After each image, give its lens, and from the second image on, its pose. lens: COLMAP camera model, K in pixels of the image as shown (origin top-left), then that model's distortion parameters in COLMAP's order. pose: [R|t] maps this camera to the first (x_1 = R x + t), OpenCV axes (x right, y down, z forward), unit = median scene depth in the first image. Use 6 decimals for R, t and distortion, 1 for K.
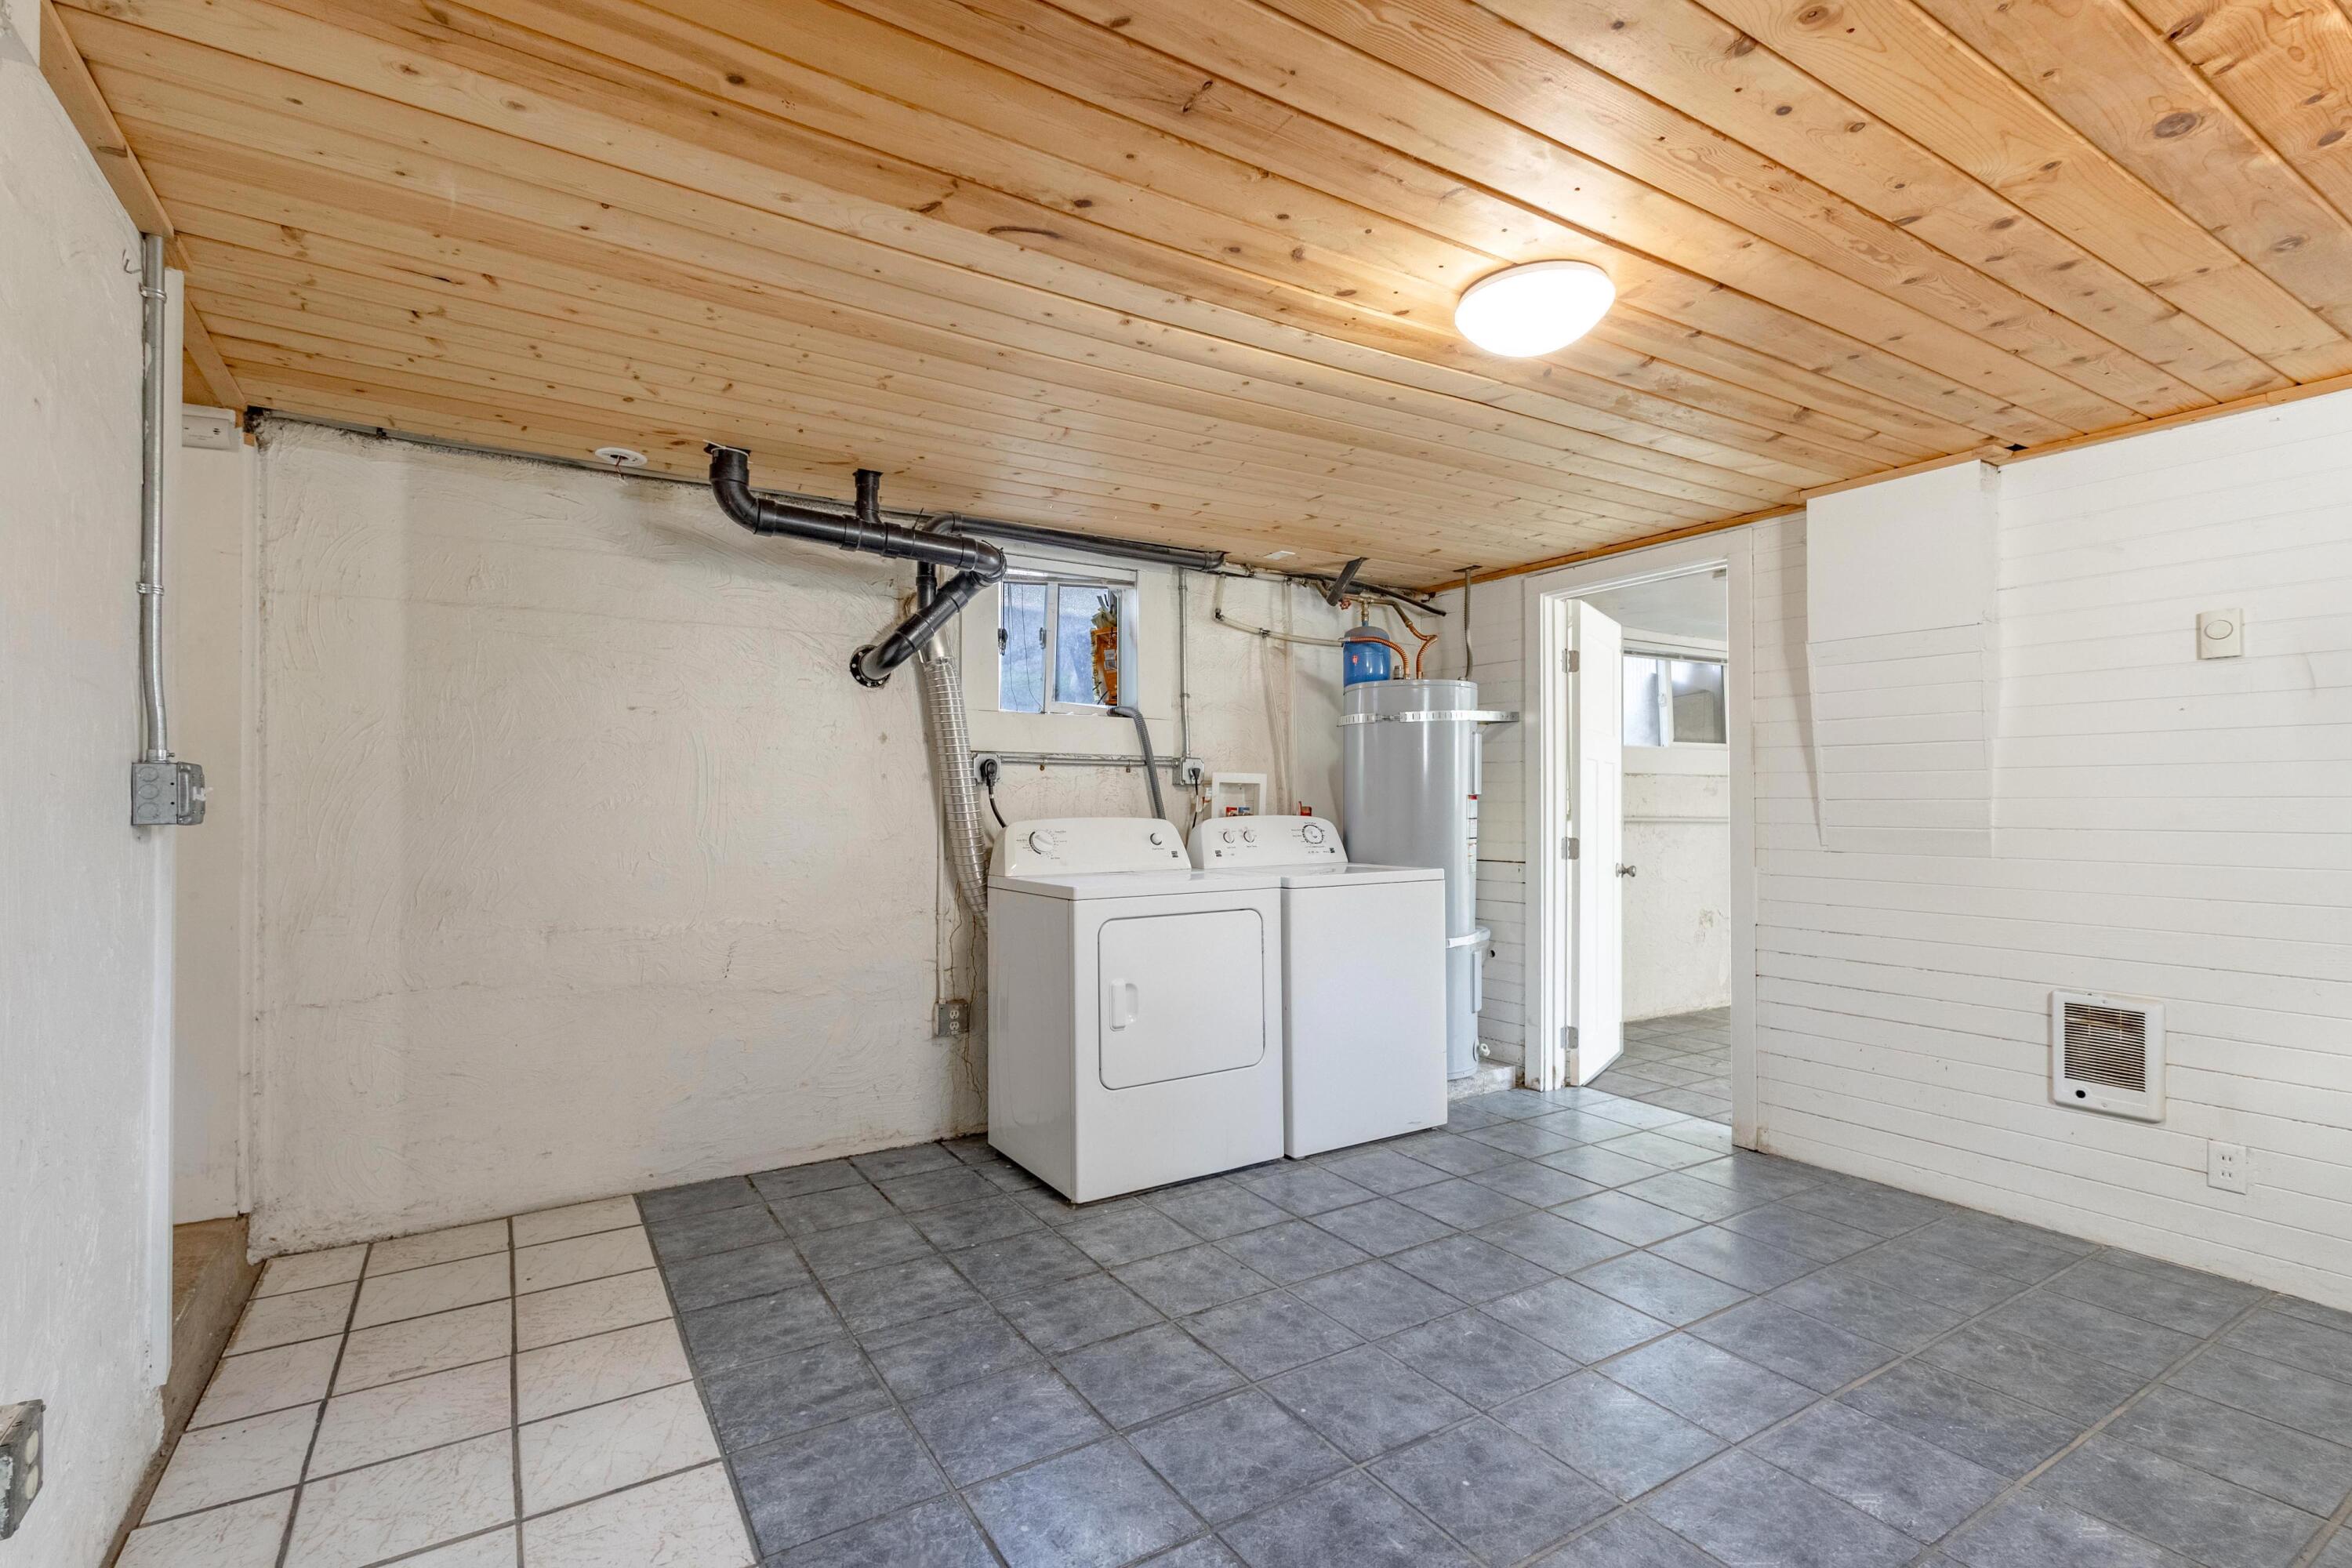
lens RADIAL K [[1079.7, 0, 1168.4], [0, 1079.7, 791.3], [0, 0, 1]] dist [0.011391, -0.003529]
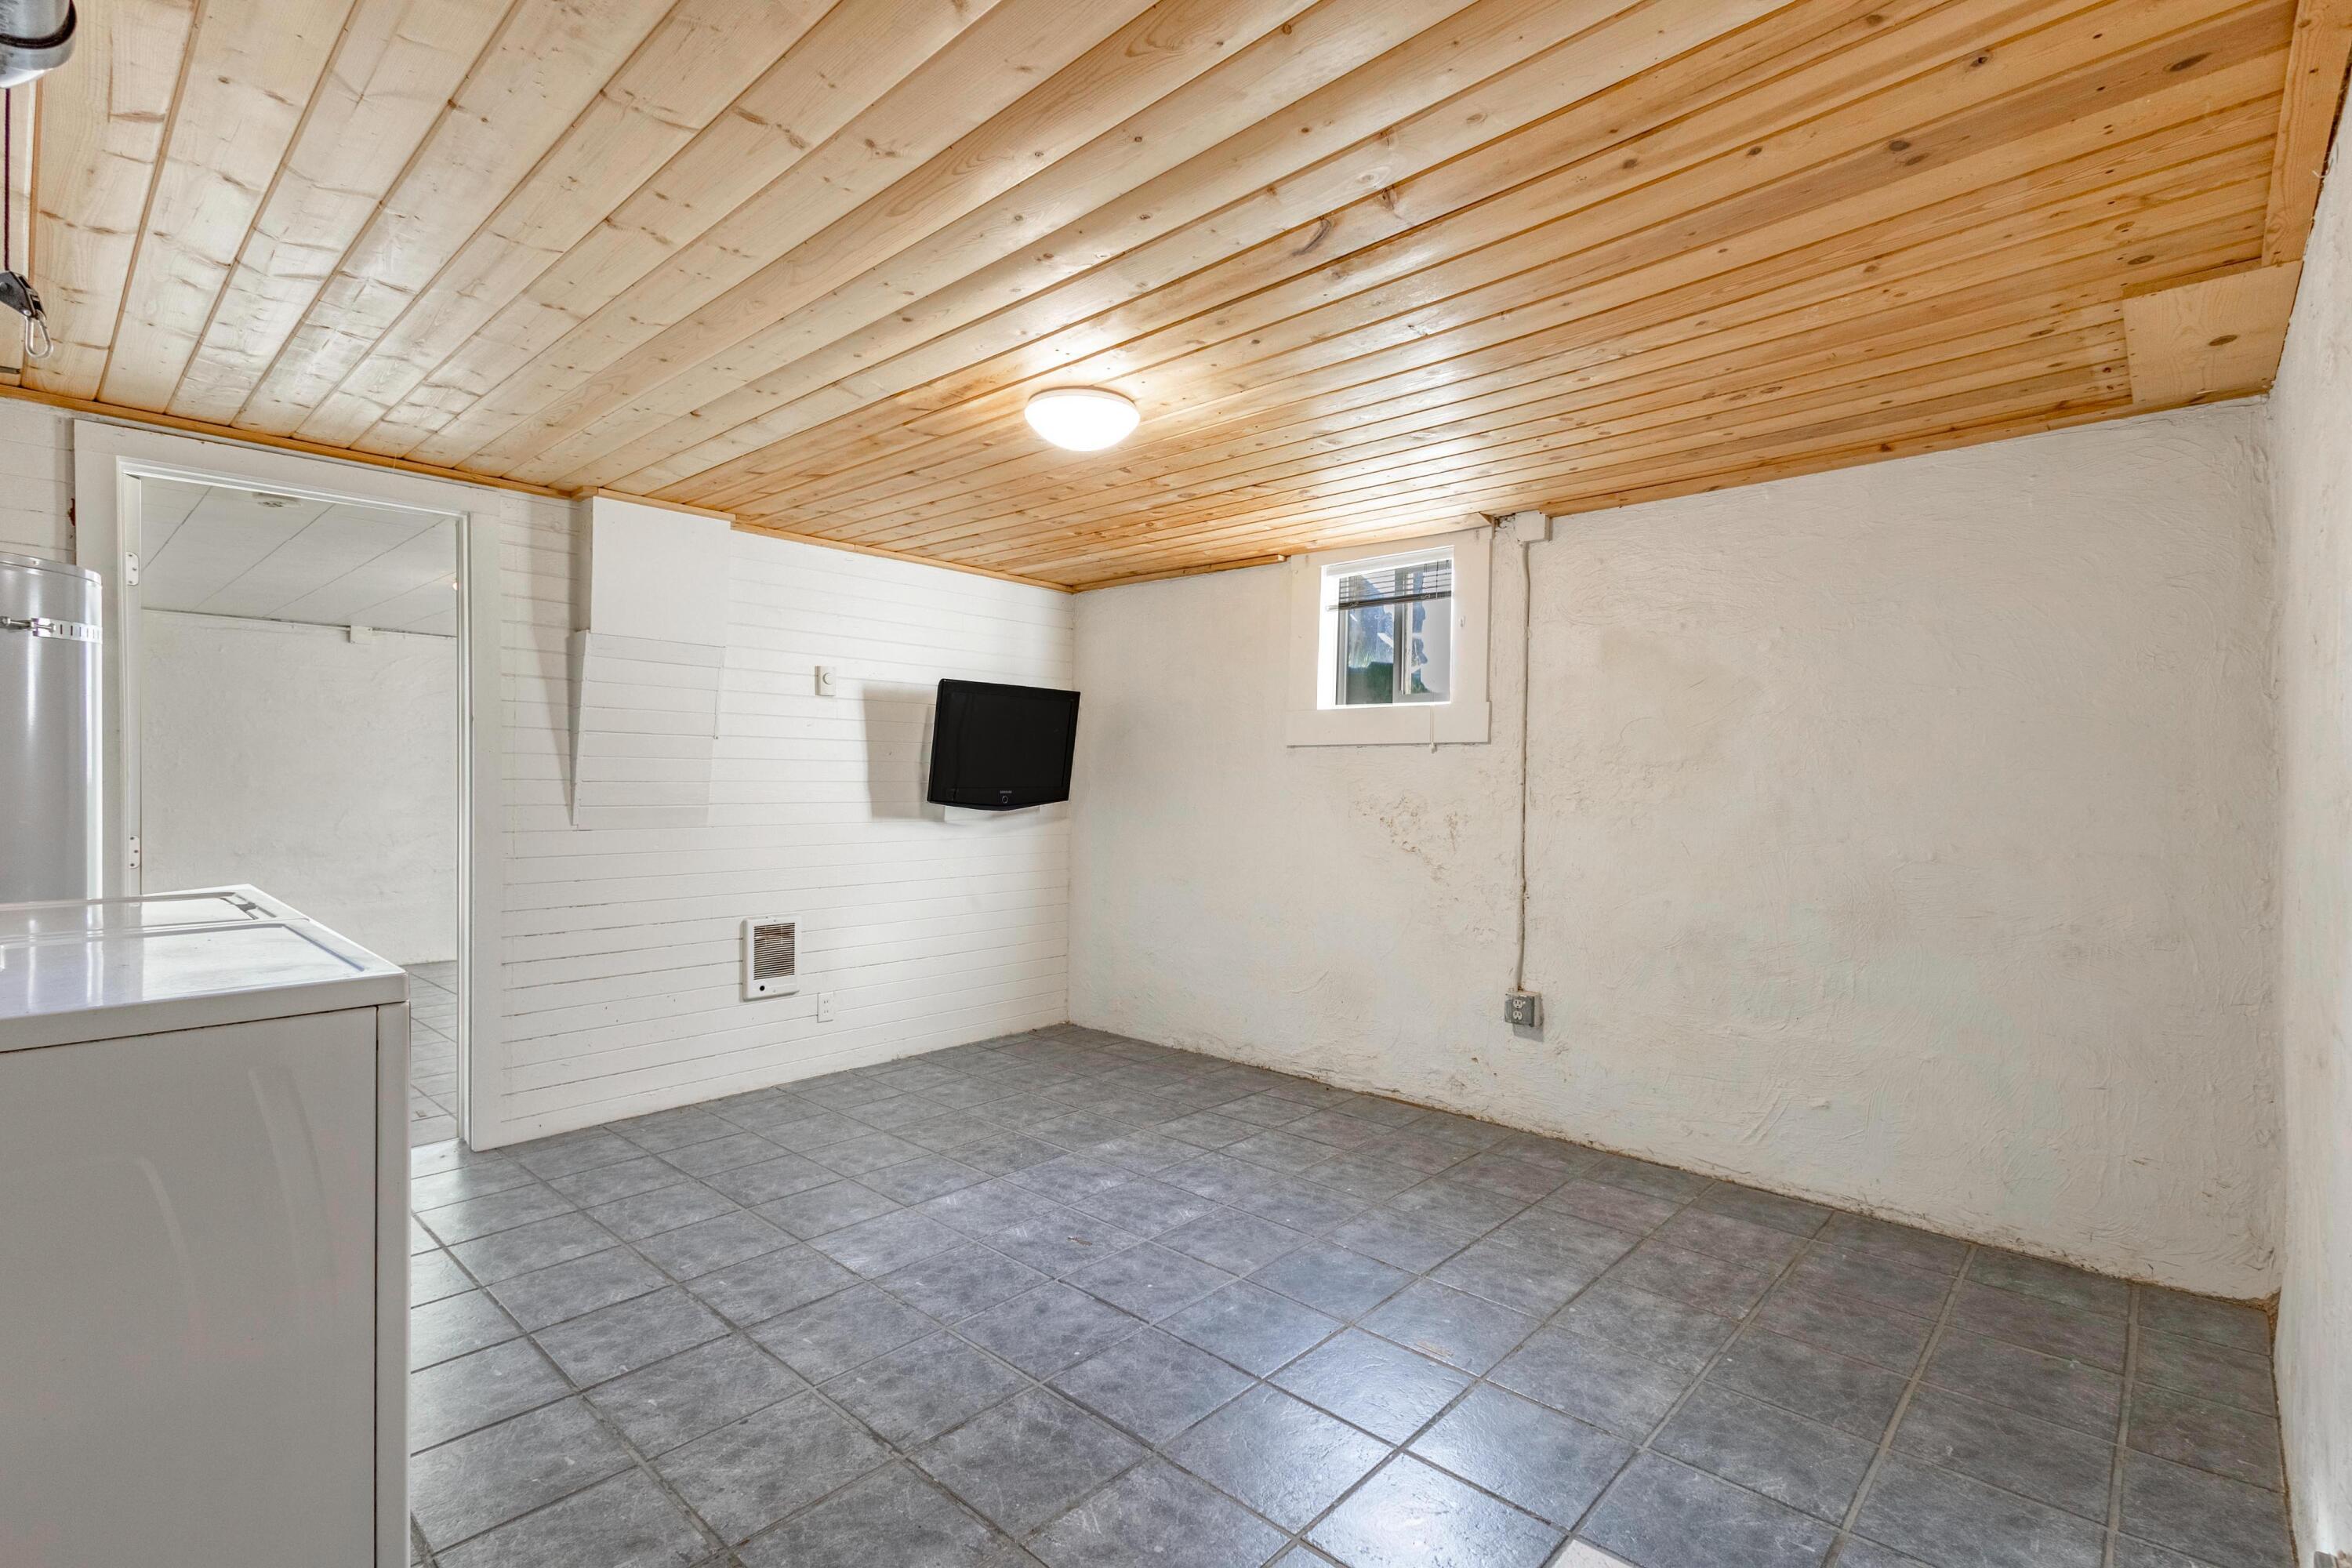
lens RADIAL K [[1079.7, 0, 1173.8], [0, 1079.7, 788.0], [0, 0, 1]] dist [0.011391, -0.003529]
pose [[-0.271026, -0.008447, 0.962535, -0.721368], [-0.018217, 0.999827, 0.003645, -0.000227], [-0.962400, -0.016546, -0.271134, 0.928140]]
